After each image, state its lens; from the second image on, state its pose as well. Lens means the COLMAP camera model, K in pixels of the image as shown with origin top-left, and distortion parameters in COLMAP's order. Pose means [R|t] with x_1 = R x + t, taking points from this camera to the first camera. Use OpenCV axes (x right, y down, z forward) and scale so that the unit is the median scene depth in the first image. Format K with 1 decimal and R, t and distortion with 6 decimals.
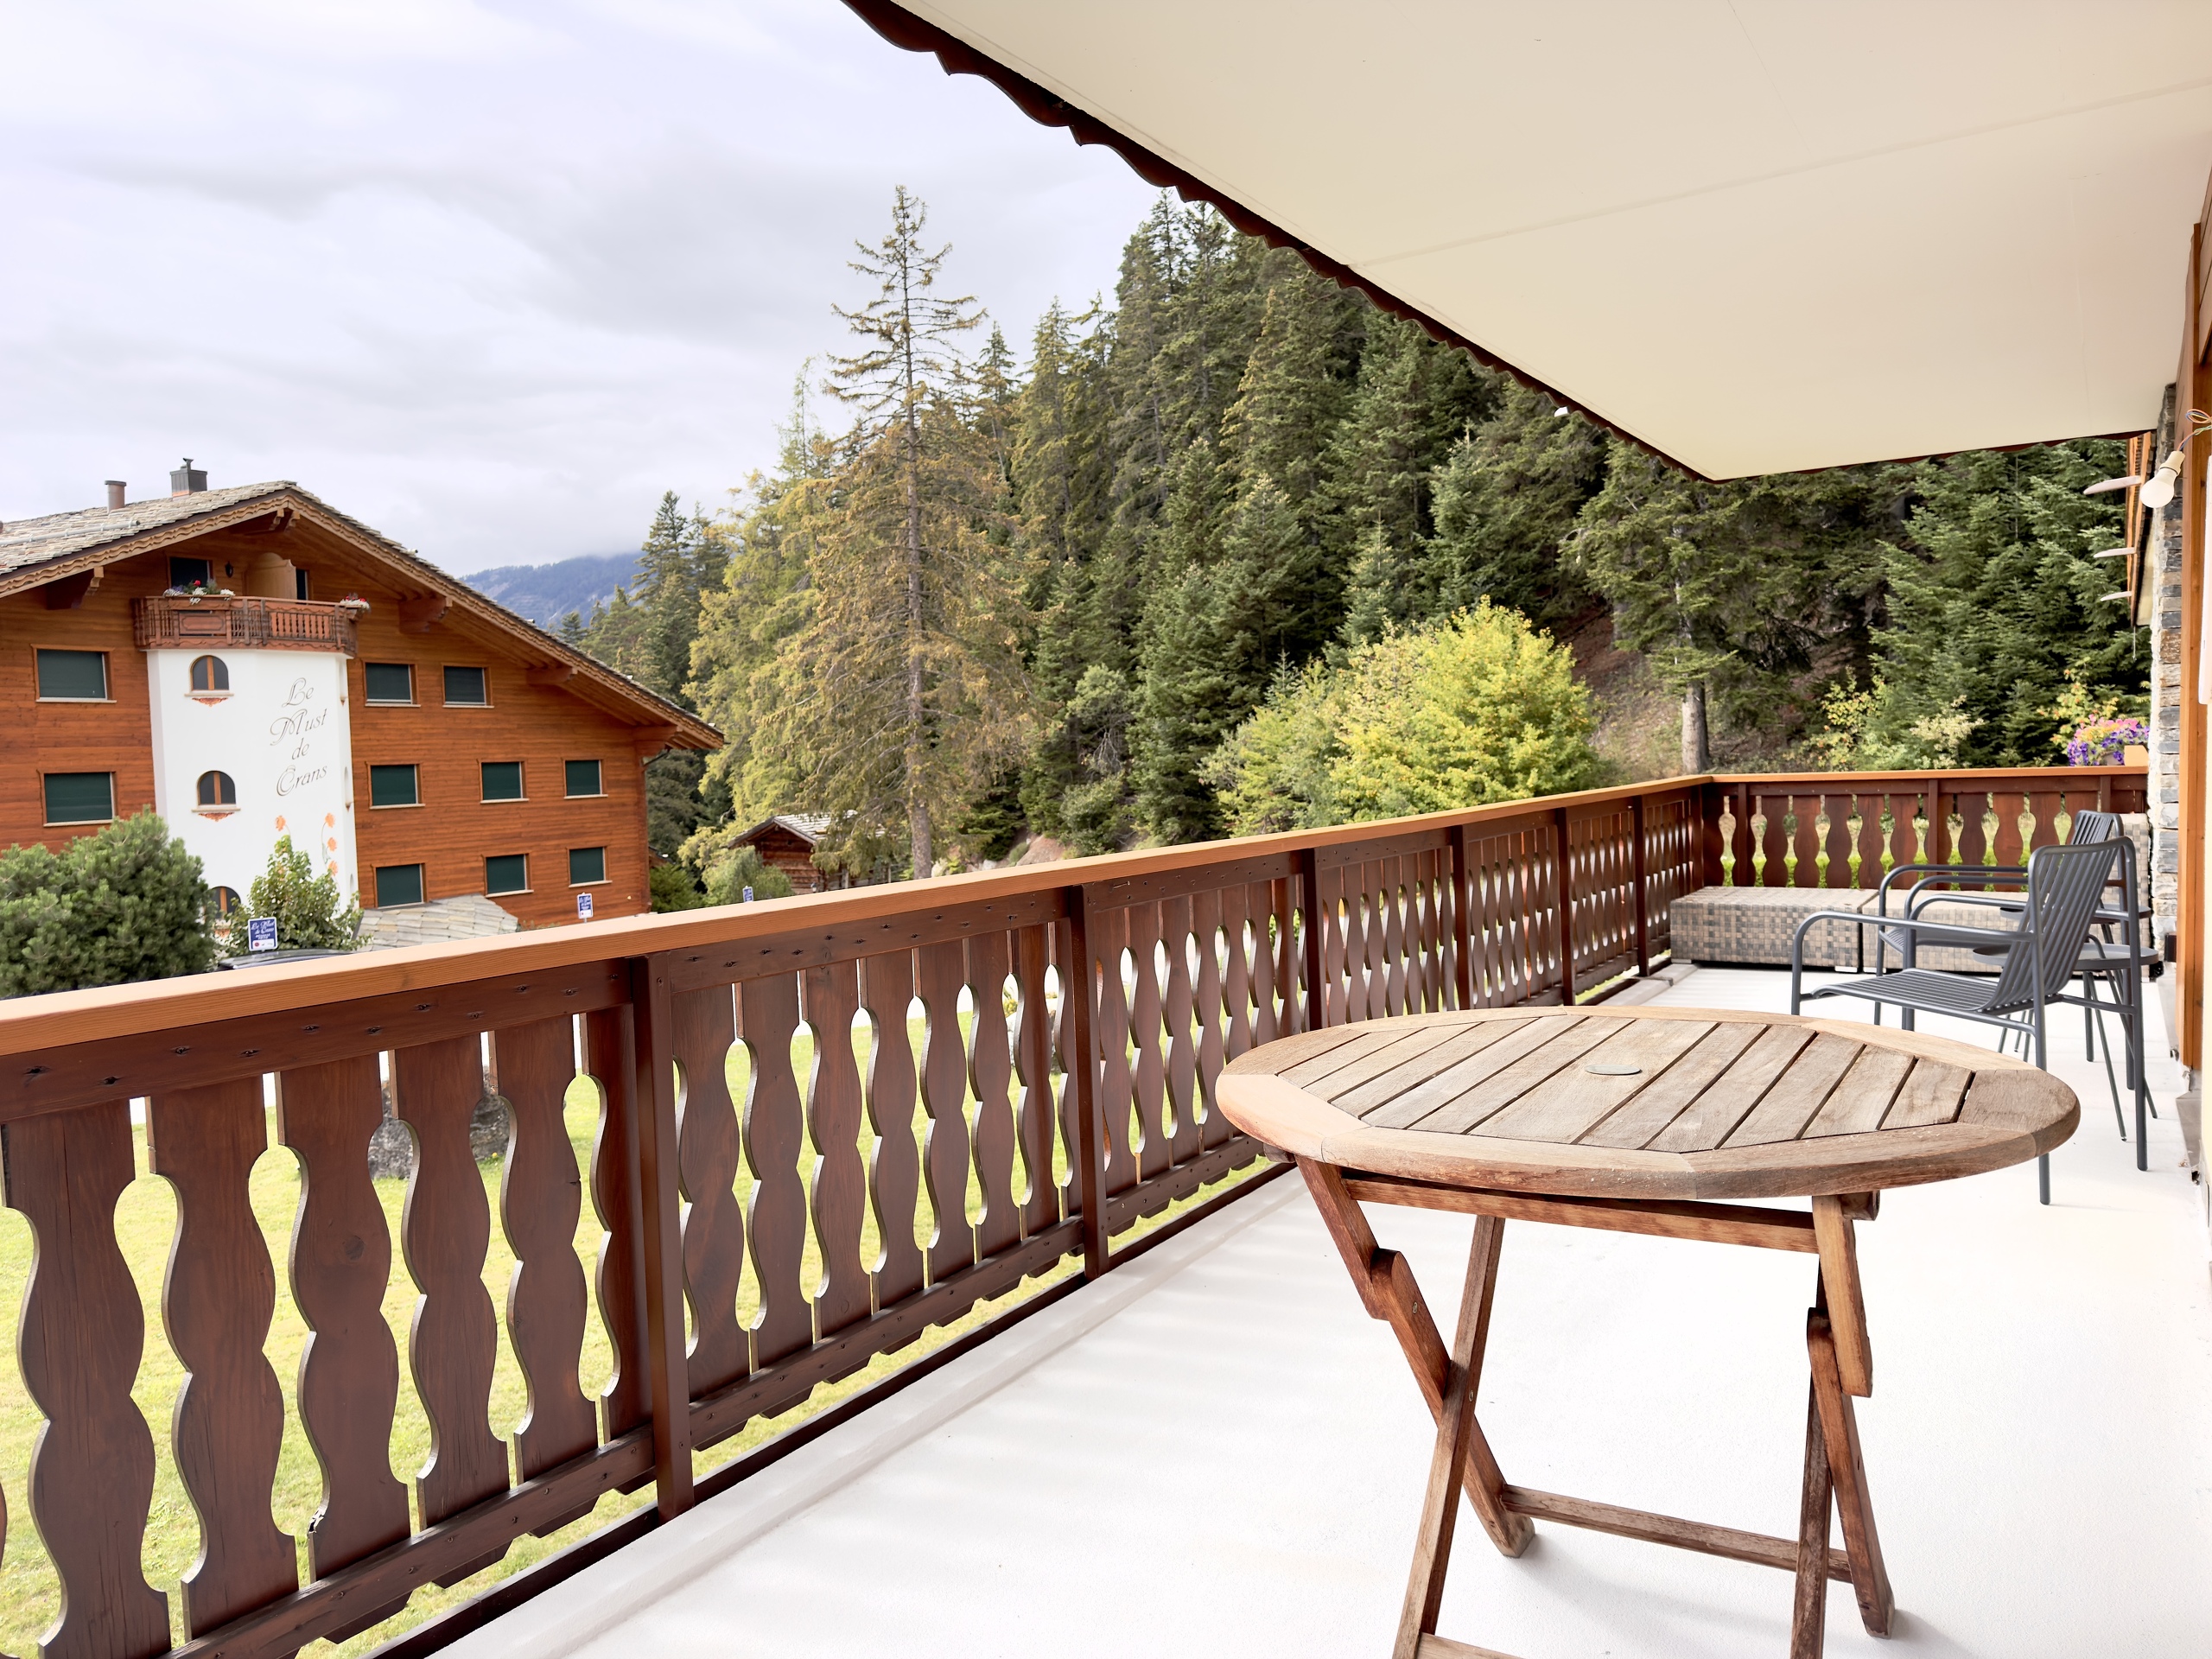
lens RADIAL K [[1536.8, 0, 1106.0], [0, 1536.8, 829.5], [0, 0, 1]] dist [-0.021663, -0.004227]
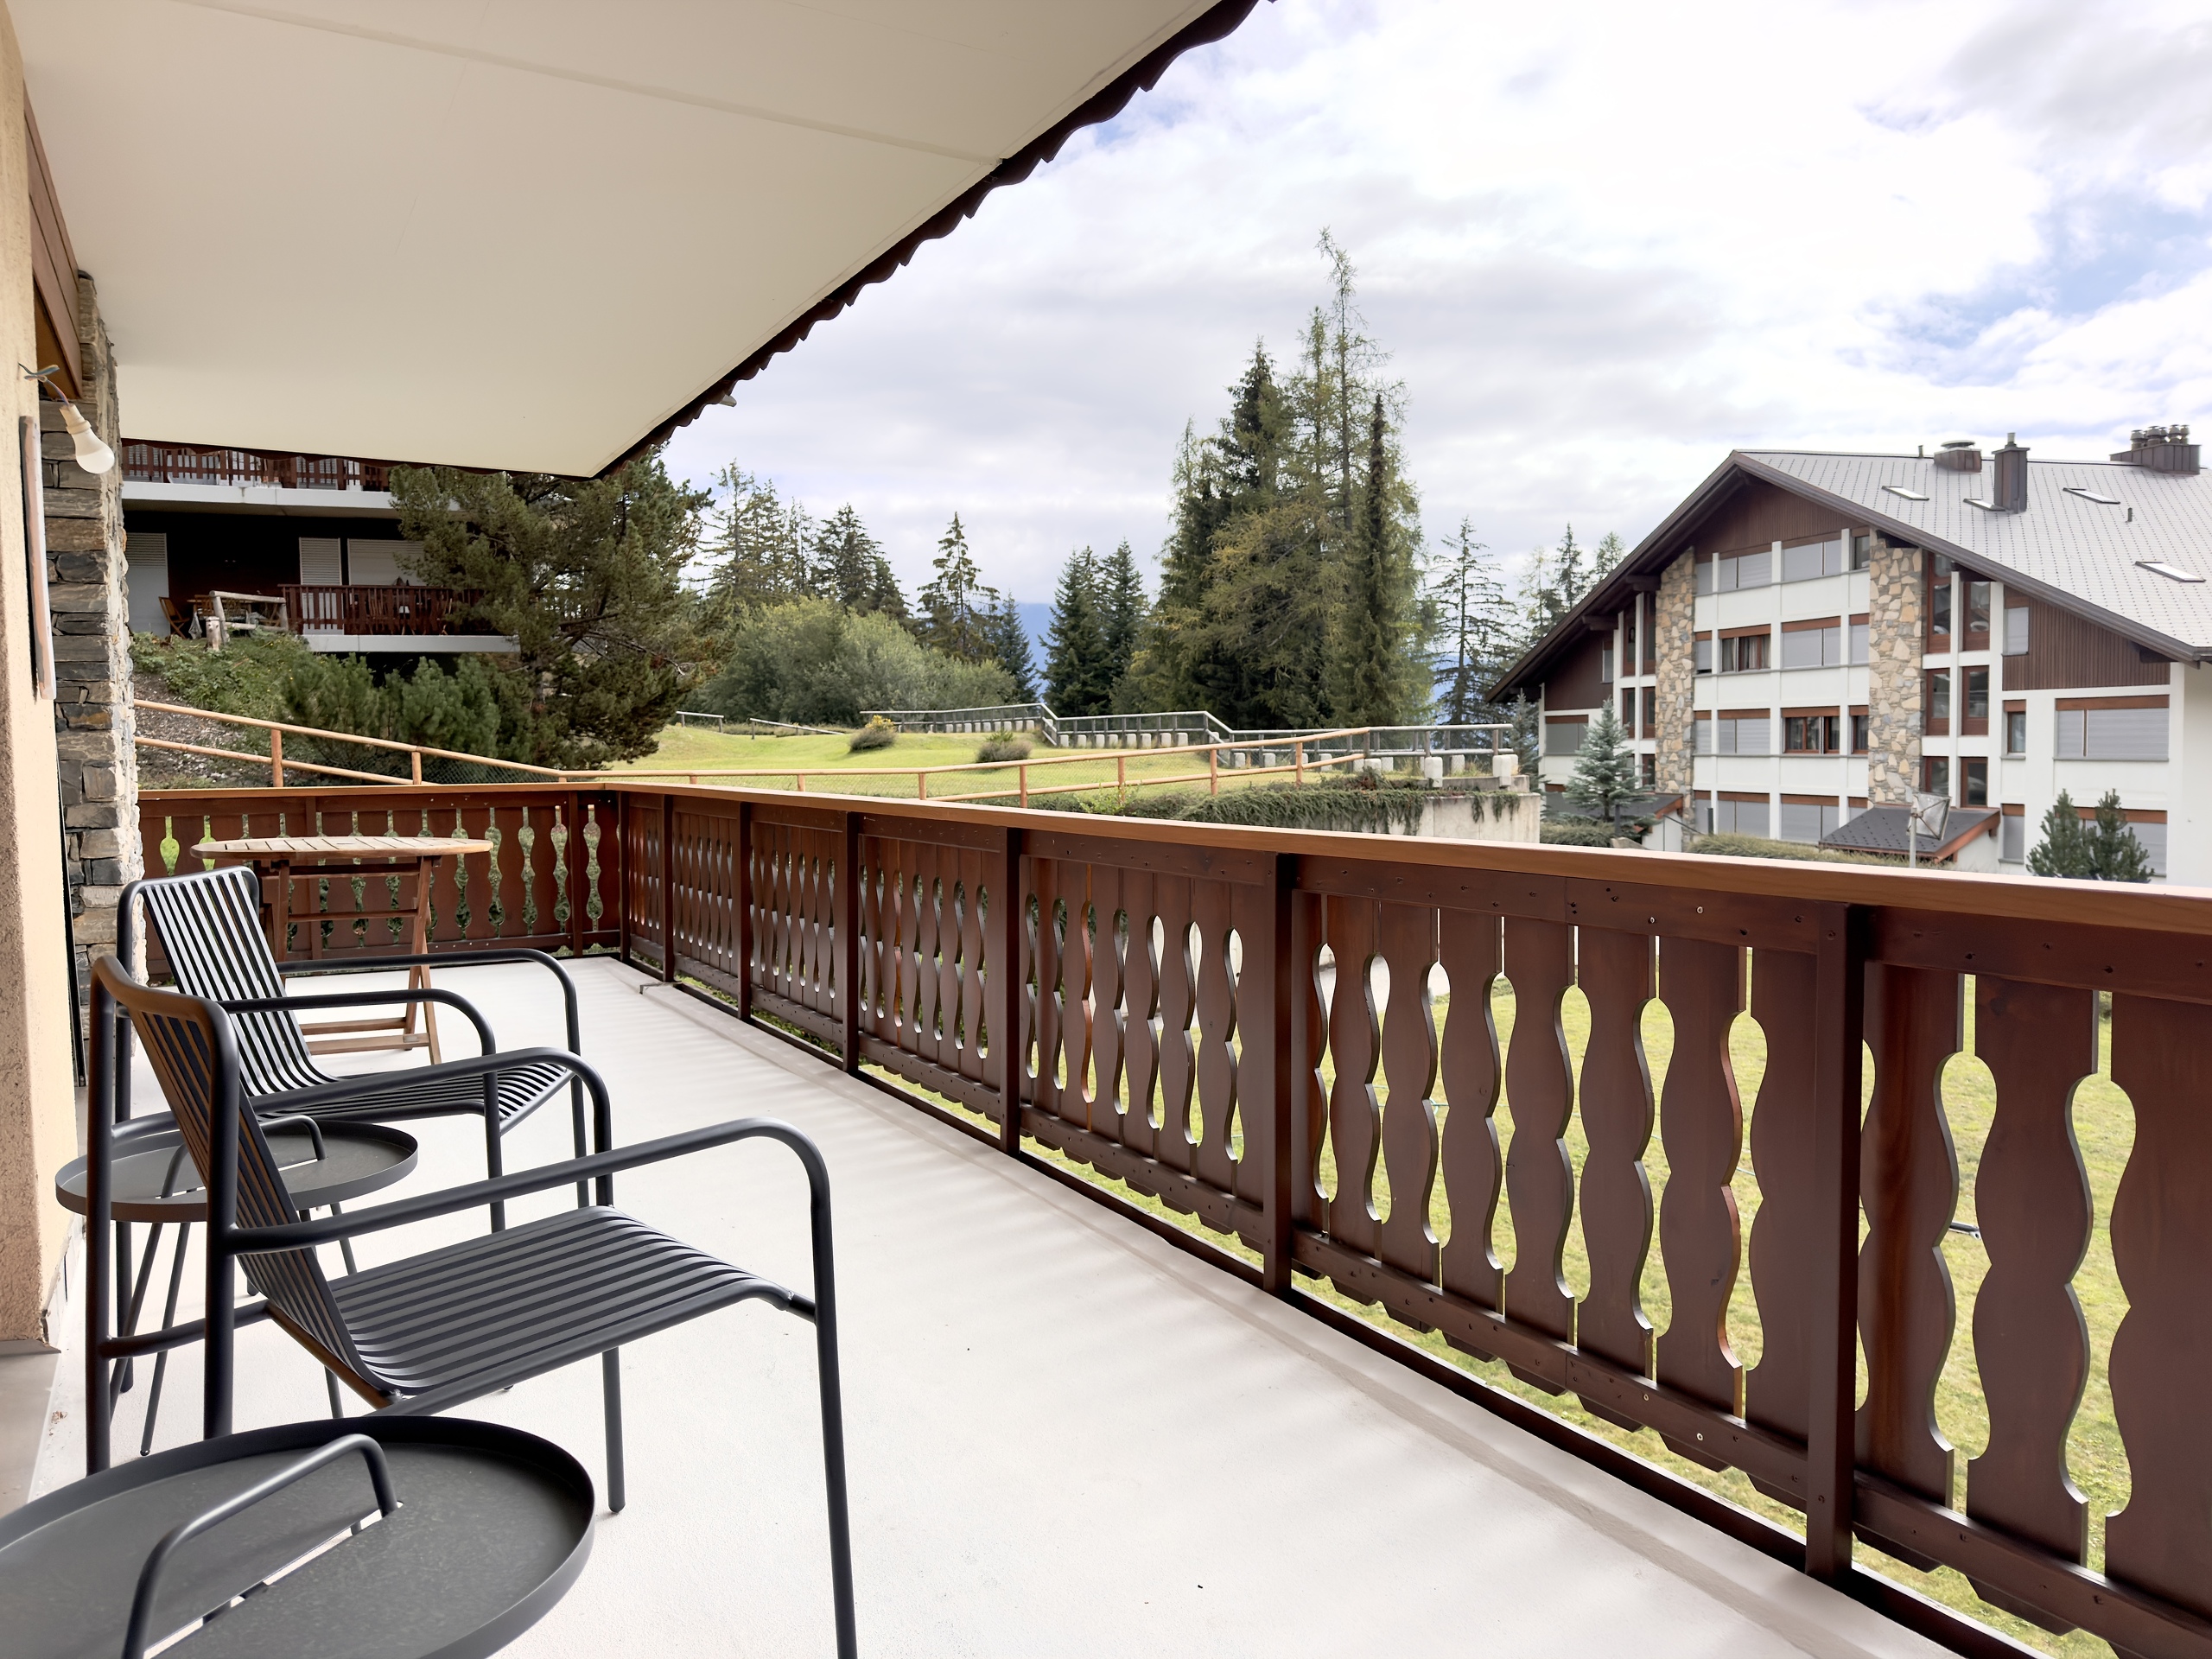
lens RADIAL K [[1519.6, 0, 1106.0], [0, 1519.6, 829.5], [0, 0, 1]] dist [0.093403, -0.180182]
pose [[-0.506740, 0.079687, -0.858408, 0.732807], [0.003505, 0.995901, 0.090382, -0.049928], [0.862092, 0.042791, -0.504942, 1.276859]]
